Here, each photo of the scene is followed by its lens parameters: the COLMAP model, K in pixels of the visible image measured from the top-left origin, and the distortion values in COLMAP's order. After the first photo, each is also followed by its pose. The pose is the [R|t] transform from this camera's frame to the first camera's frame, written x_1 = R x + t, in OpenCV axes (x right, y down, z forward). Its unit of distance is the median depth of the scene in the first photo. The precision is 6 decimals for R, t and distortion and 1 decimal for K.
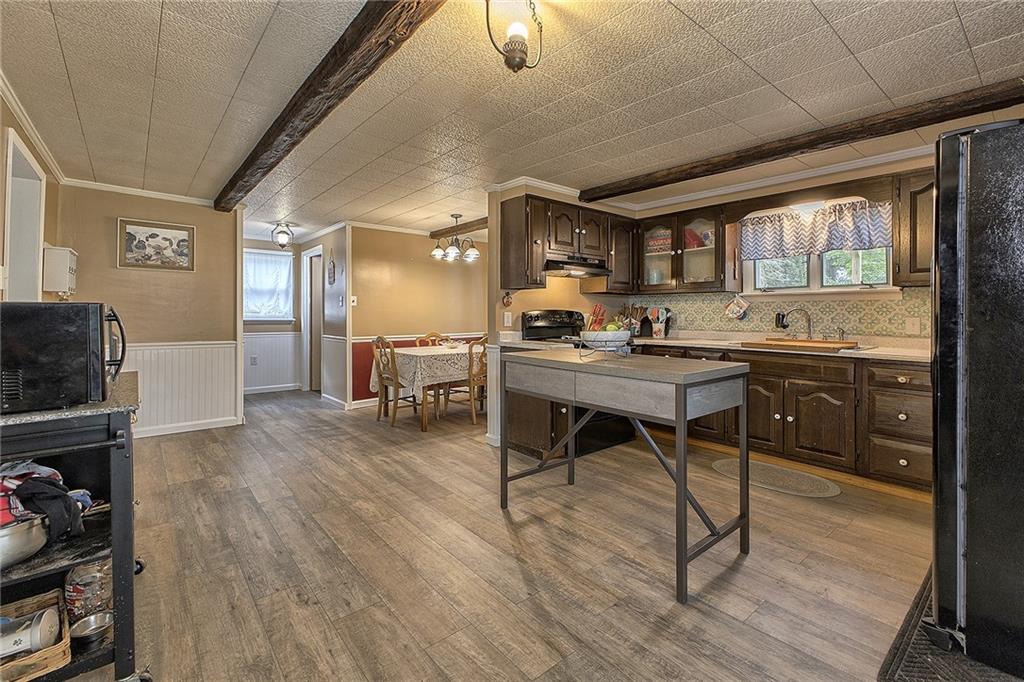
lens RADIAL K [[449.8, 0, 521.2], [0, 449.8, 313.6], [0, 0, 1]] dist [-0.006025, 0.000773]
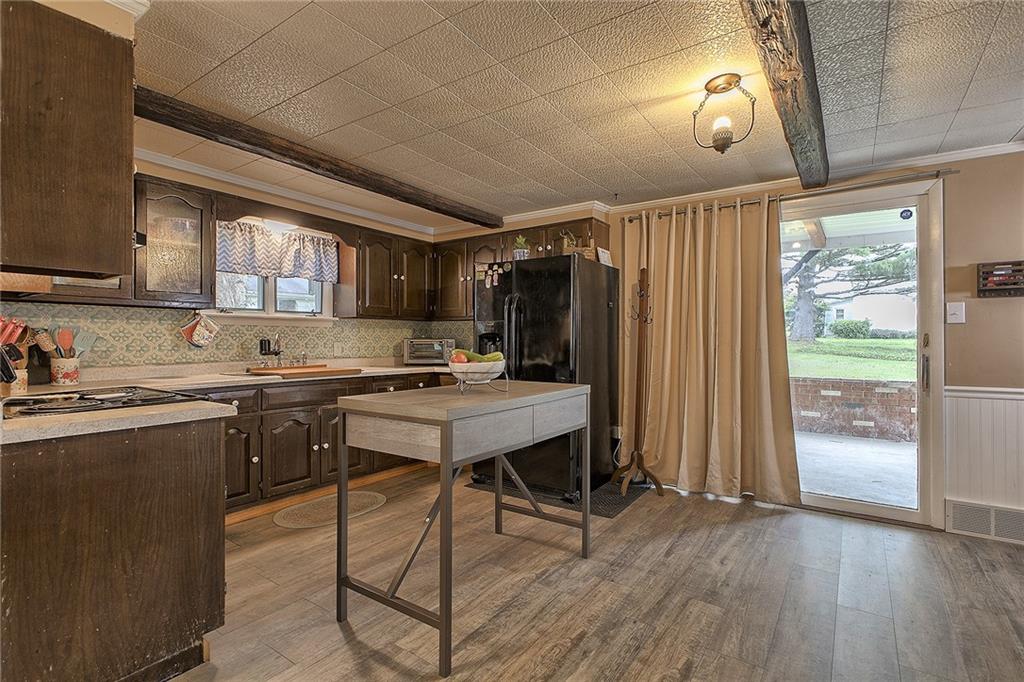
lens RADIAL K [[496.7, 0, 506.9], [0, 496.7, 338.8], [0, 0, 1]] dist [0.001643, 0.000043]
pose [[-0.254564, -0.000080, 0.967056, -0.556843], [-0.000308, 1.000000, 0.000002, -0.001323], [-0.967056, -0.000297, -0.254564, 0.889778]]
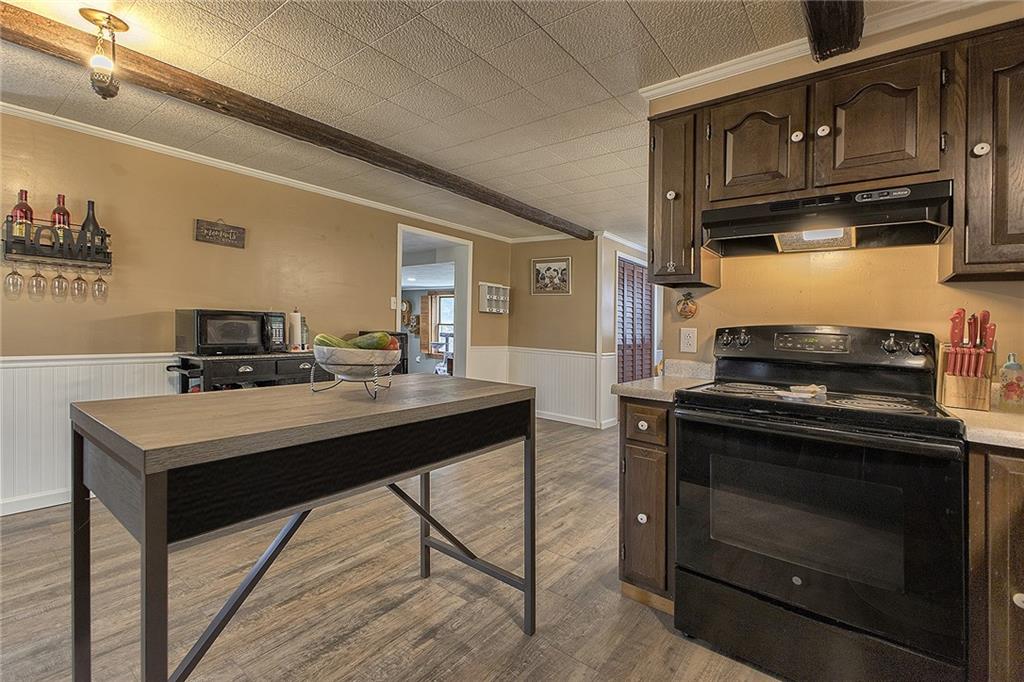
lens RADIAL K [[449.8, 0, 516.1], [0, 449.8, 339.8], [0, 0, 1]] dist [-0.006025, 0.000773]
pose [[0.217590, 0.032588, -0.975496, 0.586715], [-0.042671, 0.998804, 0.023849, 0.010172], [0.975107, 0.036436, 0.218721, 0.793587]]
